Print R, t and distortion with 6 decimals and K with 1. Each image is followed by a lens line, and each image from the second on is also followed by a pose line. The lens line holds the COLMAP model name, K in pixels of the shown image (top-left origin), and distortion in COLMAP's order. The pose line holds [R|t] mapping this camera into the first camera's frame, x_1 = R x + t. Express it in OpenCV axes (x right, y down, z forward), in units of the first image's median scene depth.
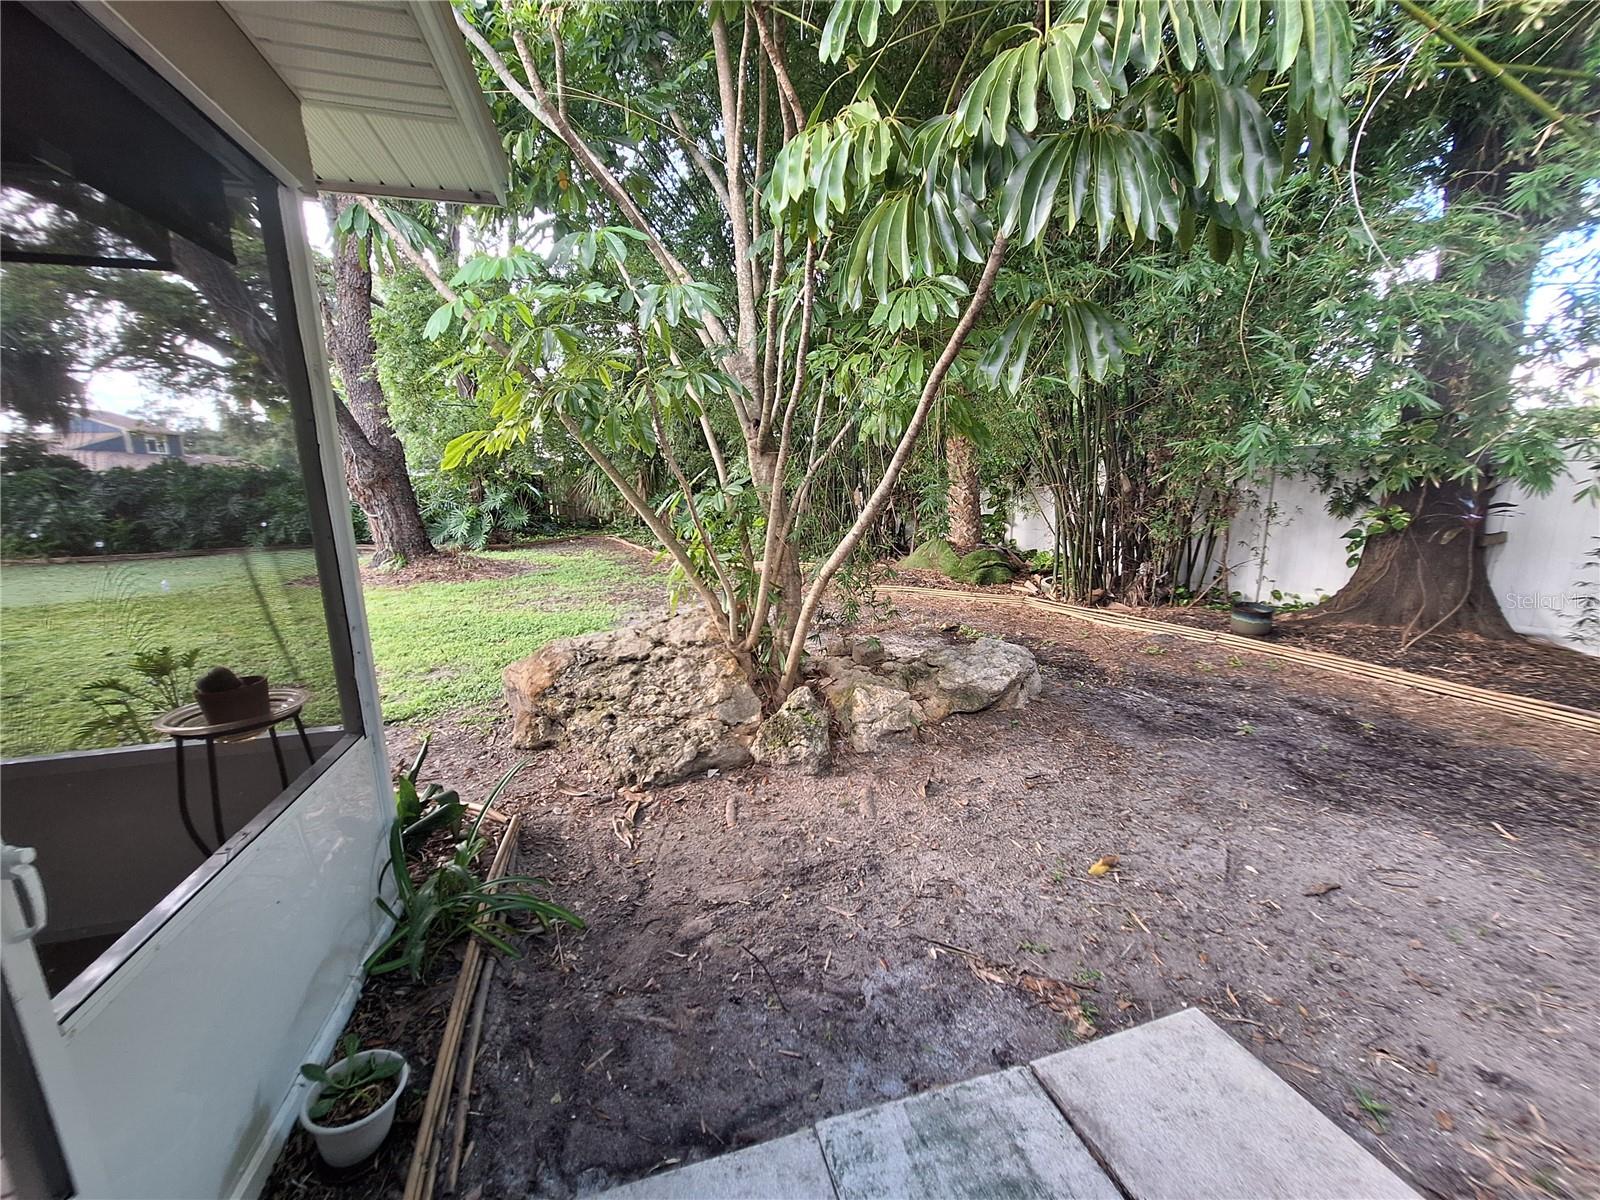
lens RADIAL K [[630.3, 0, 800.4], [0, 630.3, 610.5], [0, 0, 1]] dist [0.002329, 0.000247]
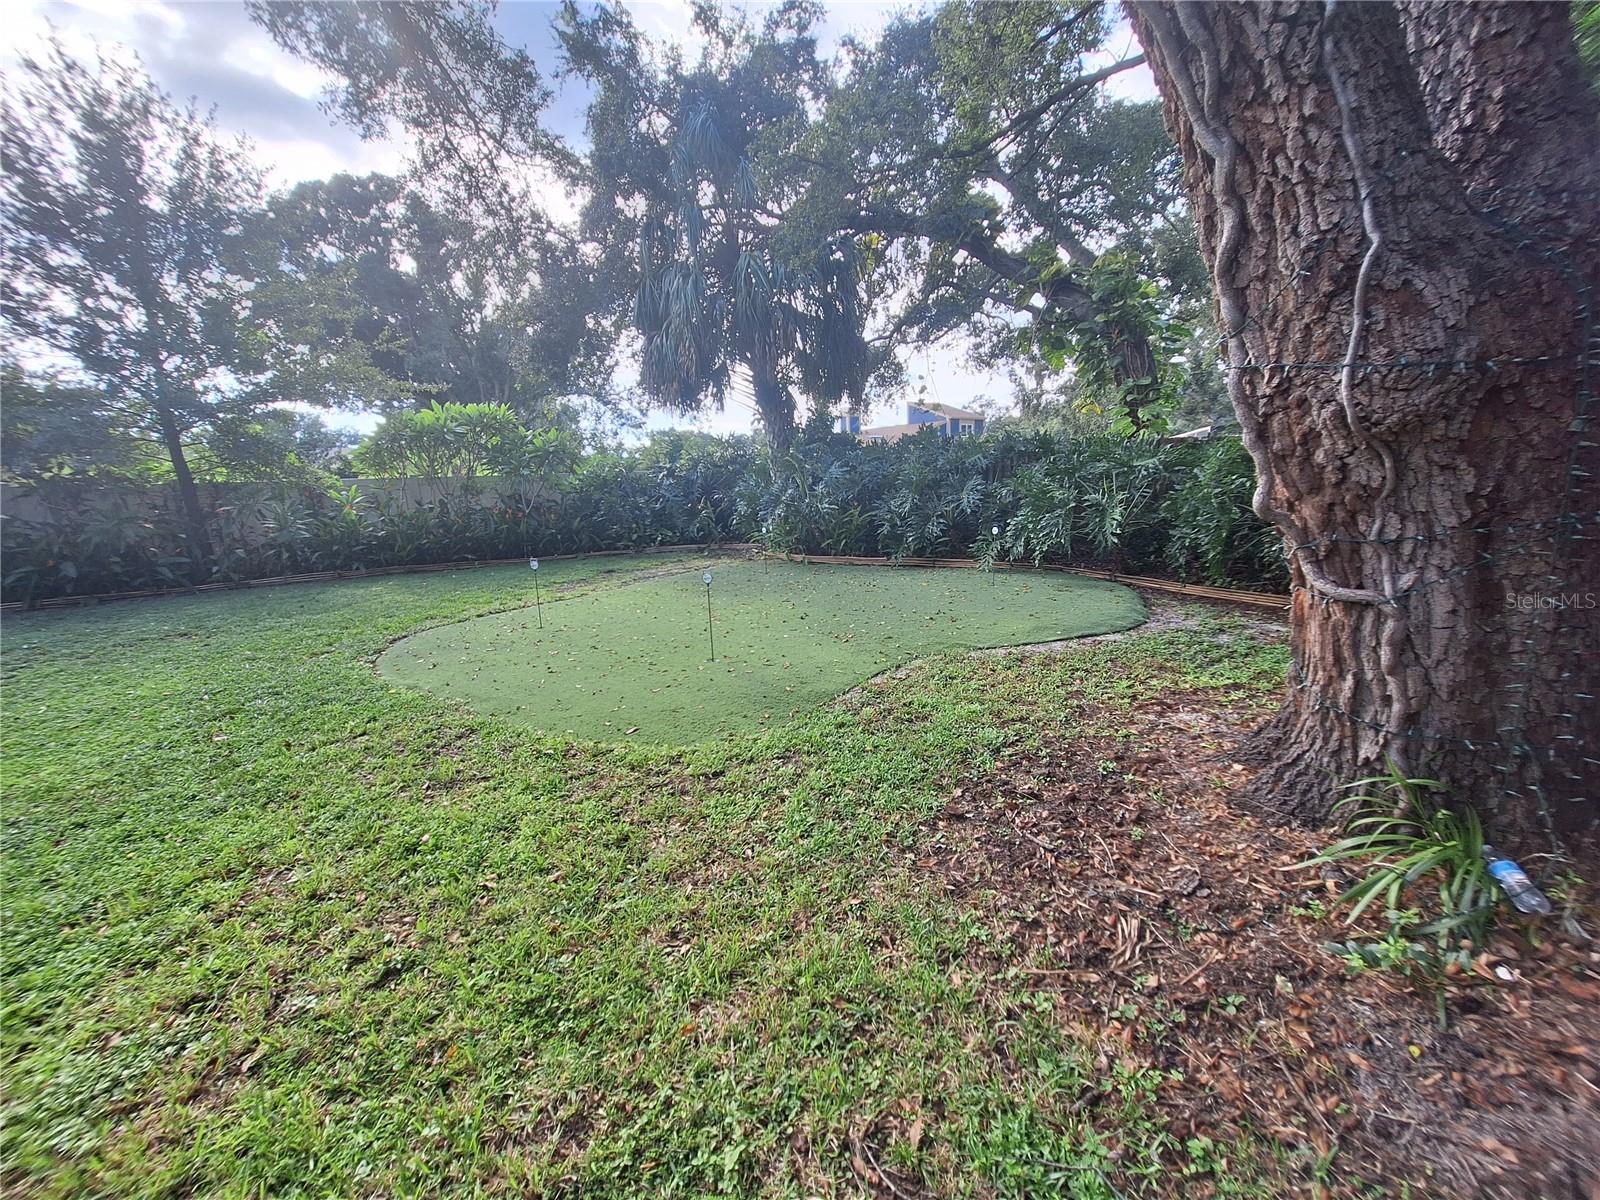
lens RADIAL K [[630.3, 0, 800.4], [0, 630.3, 610.5], [0, 0, 1]] dist [0.002329, 0.000247]
pose [[0.489359, 0.193497, -0.850345, -0.263715], [-0.174458, 0.977085, 0.121939, -0.063269], [0.854454, 0.088677, 0.511903, 0.339763]]
